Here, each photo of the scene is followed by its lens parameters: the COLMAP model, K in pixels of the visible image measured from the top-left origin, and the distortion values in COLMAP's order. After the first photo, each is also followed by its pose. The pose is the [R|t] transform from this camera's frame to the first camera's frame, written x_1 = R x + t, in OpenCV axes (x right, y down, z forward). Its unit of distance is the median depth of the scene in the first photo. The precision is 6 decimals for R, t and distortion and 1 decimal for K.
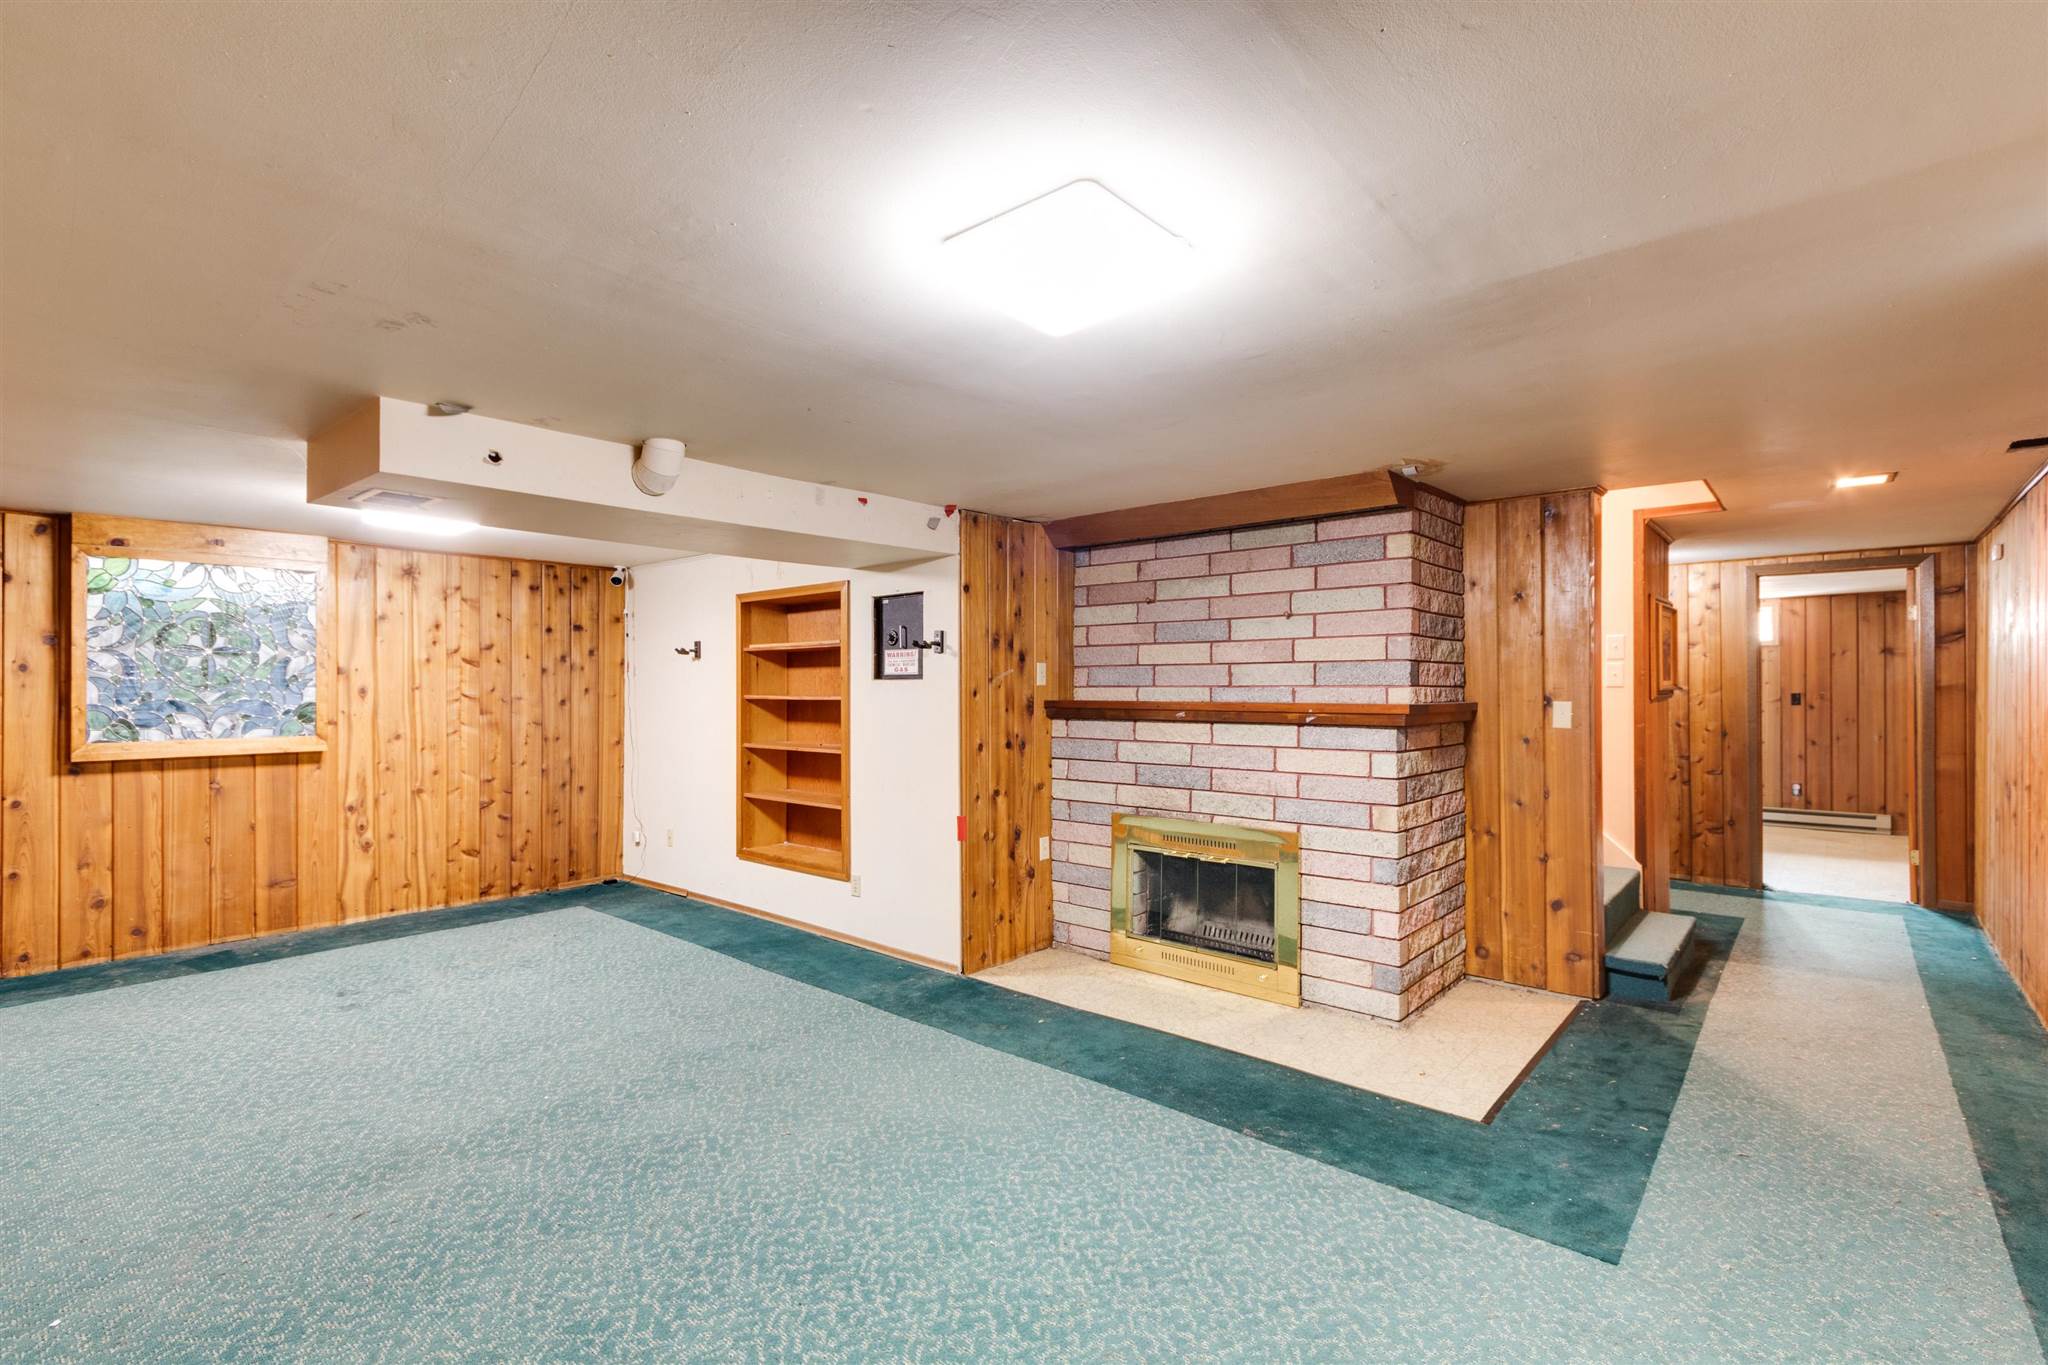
lens RADIAL K [[932.3, 0, 1030.3], [0, 932.3, 680.7], [0, 0, 1]] dist [0.006277, -0.001648]
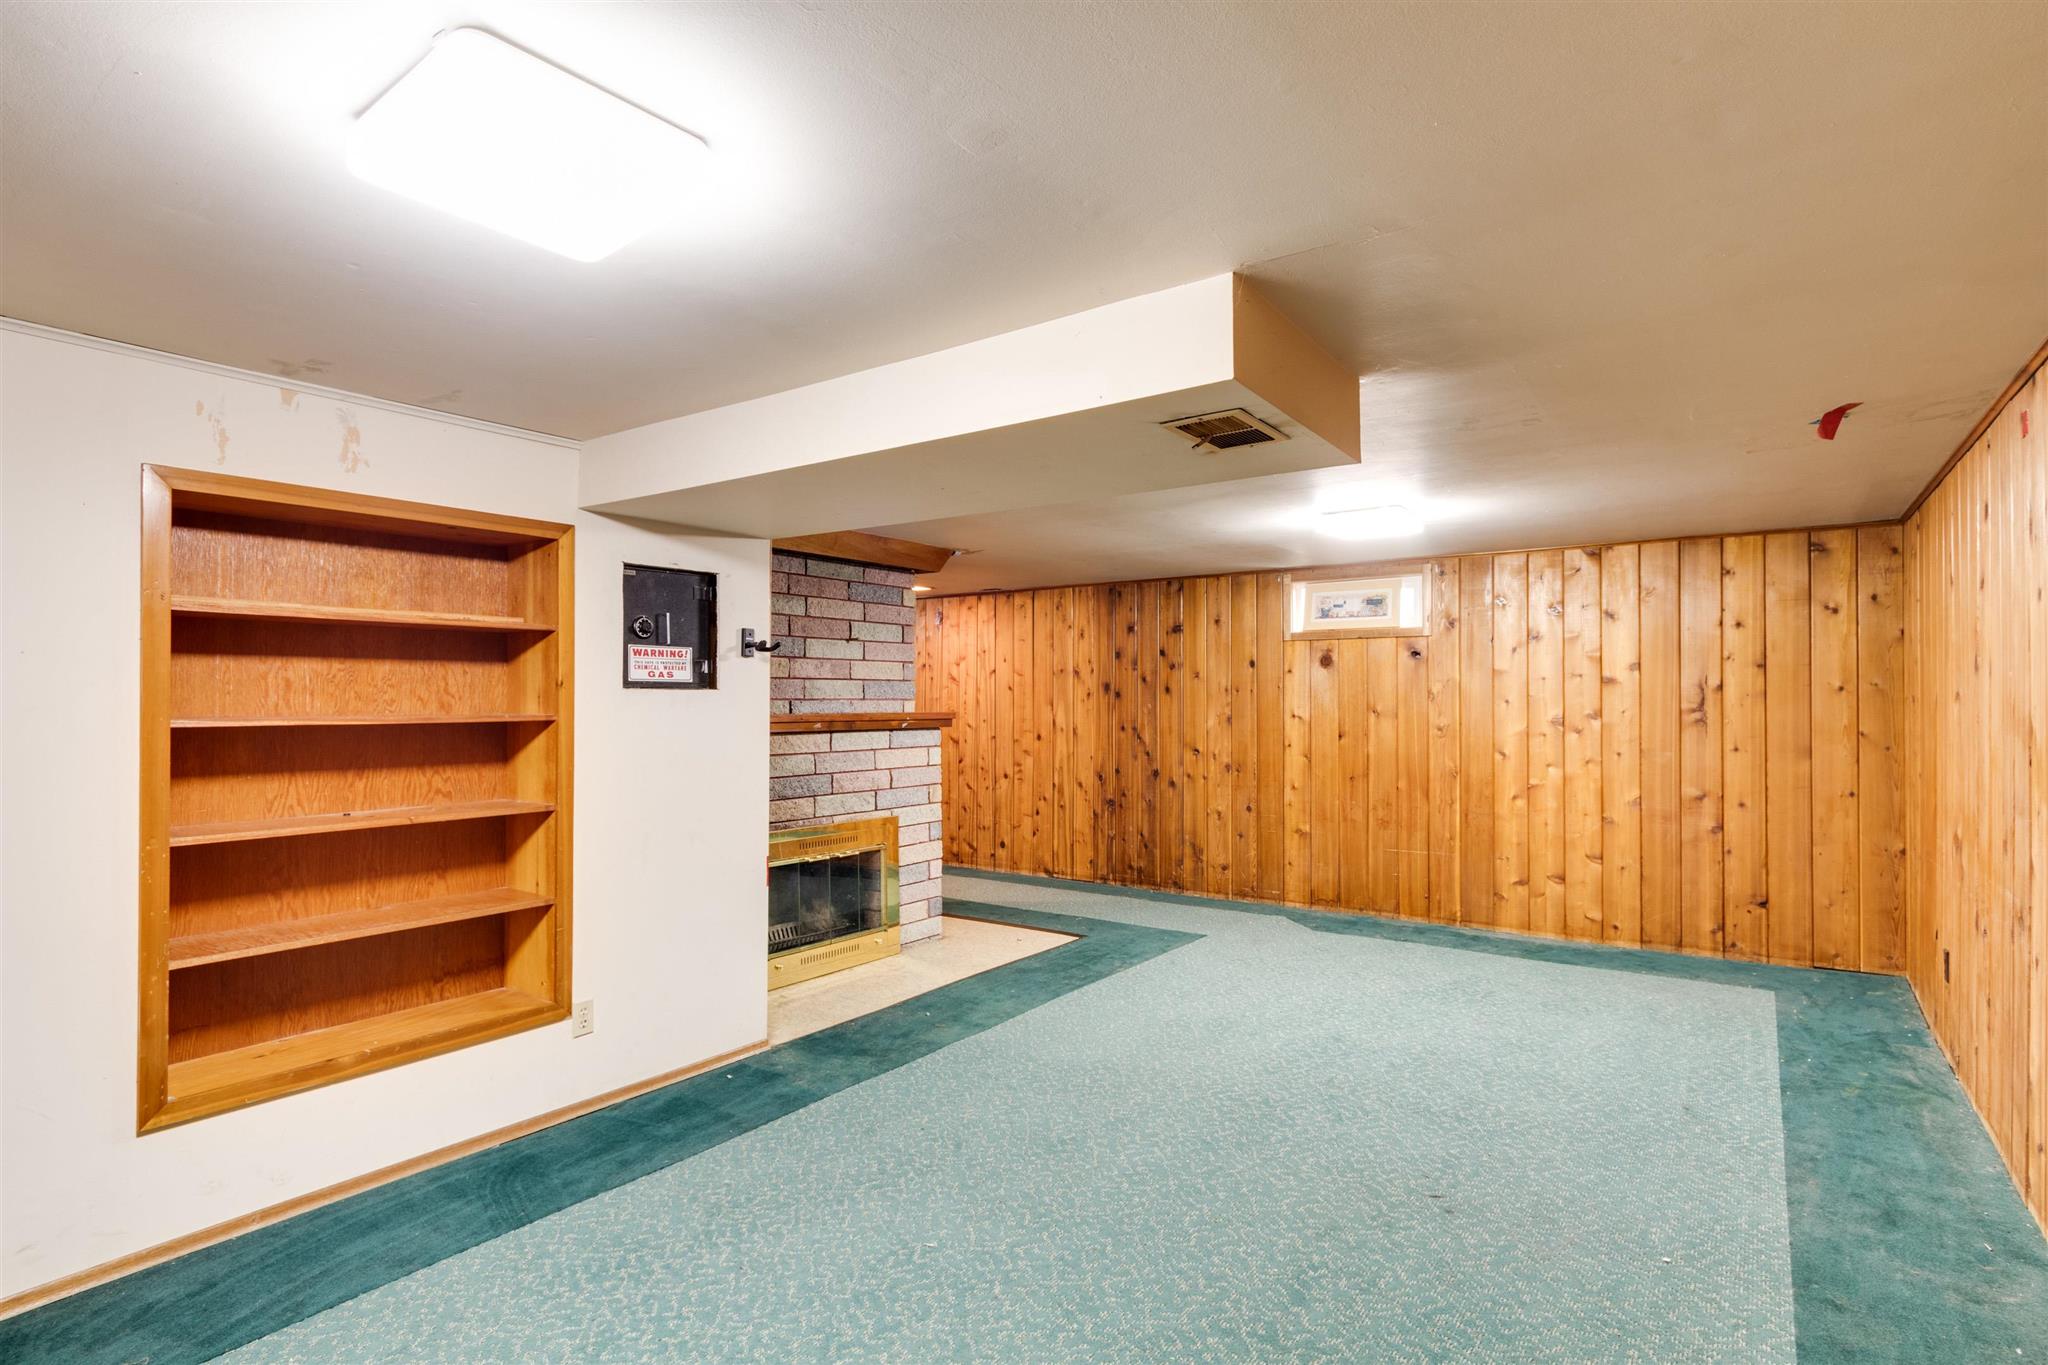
lens RADIAL K [[1027.2, 0, 1027.4], [0, 1027.2, 695.8], [0, 0, 1]] dist [-0.003261, 0.001784]
pose [[-0.100620, 0.005173, 0.994912, -1.054850], [-0.008065, 0.999949, -0.006014, 0.007280], [-0.994892, -0.008629, -0.100573, 0.910838]]
